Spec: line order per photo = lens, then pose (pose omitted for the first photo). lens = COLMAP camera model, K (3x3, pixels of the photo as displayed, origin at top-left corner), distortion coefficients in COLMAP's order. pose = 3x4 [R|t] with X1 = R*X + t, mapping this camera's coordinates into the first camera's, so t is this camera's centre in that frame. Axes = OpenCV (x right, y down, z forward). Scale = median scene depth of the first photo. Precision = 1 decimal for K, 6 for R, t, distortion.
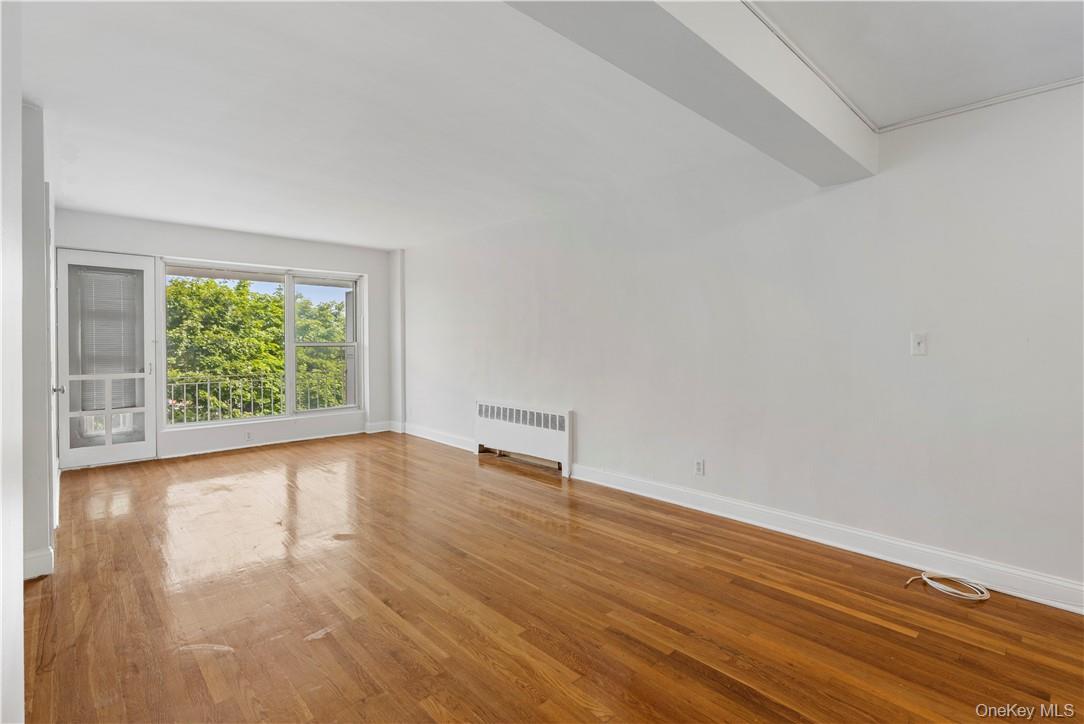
lens RADIAL K [[500.9, 0, 539.5], [0, 500.9, 354.2], [0, 0, 1]] dist [-0.005804, 0.000075]
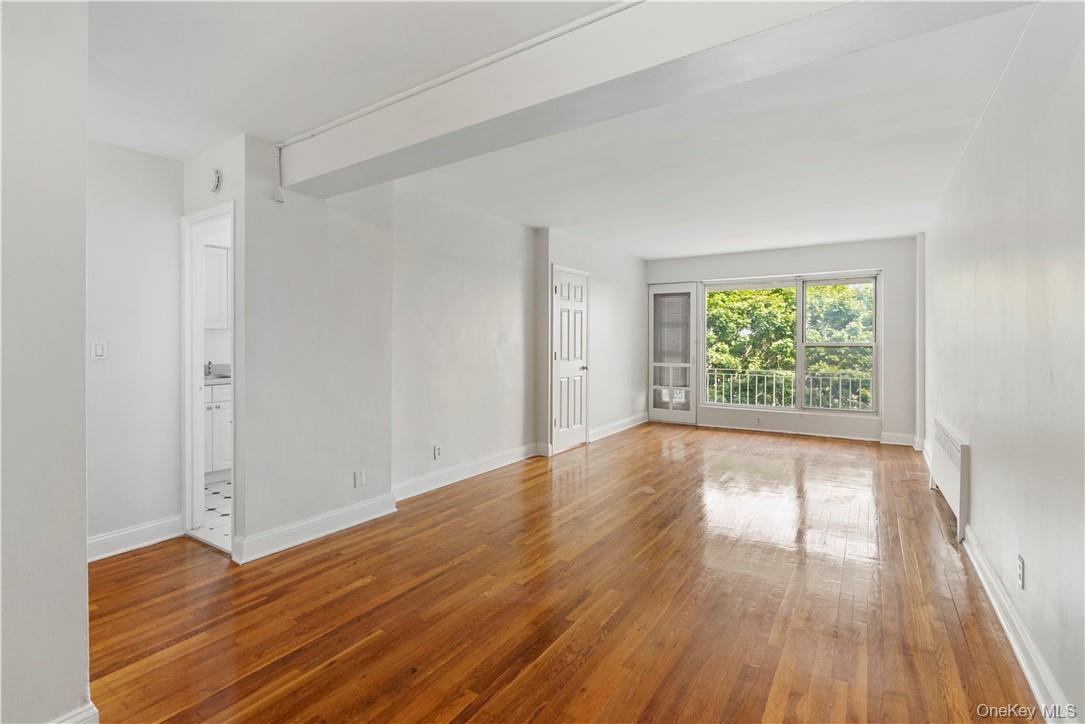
lens RADIAL K [[494.6, 0, 544.1], [0, 494.6, 343.4], [0, 0, 1]] dist [-0.001496, 0.000121]
pose [[0.246468, 0.002957, -0.969146, 0.503885], [-0.023745, 0.999714, -0.002989, -0.006368], [0.968860, 0.023749, 0.246468, 0.251439]]
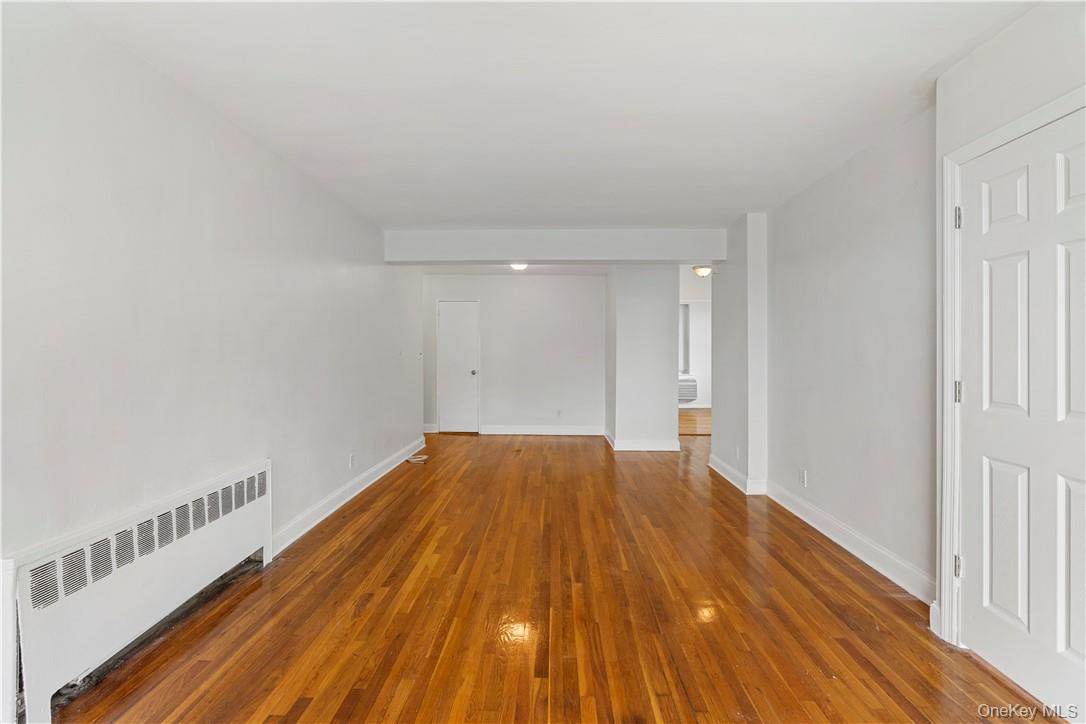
lens RADIAL K [[501.9, 0, 540.5], [0, 501.9, 354.2], [0, 0, 1]] dist [-0.005804, 0.000075]
pose [[-0.716641, -0.002201, 0.697439, -0.570869], [0.018307, 0.999591, 0.021964, -0.027452], [-0.697202, 0.028508, -0.716308, 1.073061]]
